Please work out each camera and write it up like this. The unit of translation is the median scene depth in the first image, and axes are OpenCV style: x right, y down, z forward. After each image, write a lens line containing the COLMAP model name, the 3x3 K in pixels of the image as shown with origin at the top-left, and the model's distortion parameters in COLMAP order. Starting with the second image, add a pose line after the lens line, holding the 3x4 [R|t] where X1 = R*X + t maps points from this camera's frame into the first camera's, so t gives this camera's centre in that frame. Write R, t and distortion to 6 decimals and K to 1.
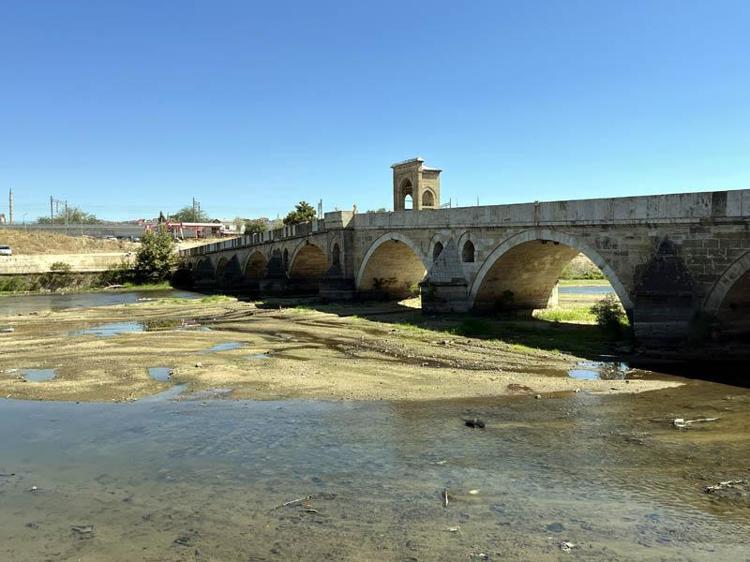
lens RADIAL K [[631.1, 0, 375.0], [0, 631.1, 281.0], [0, 0, 1]] dist [0.042517, -0.055839]
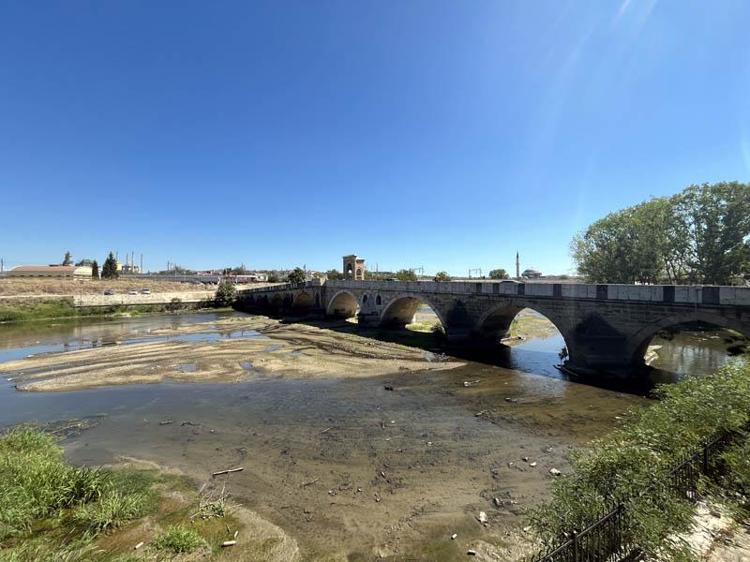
lens RADIAL K [[297.8, 0, 375.0], [0, 297.8, 281.0], [0, 0, 1]] dist [-0.011467, -0.000059]
pose [[0.987663, 0.009677, 0.156295, -0.039114], [-0.000392, 0.998239, -0.059324, -0.059362], [-0.156594, 0.058530, 0.985927, -0.077116]]
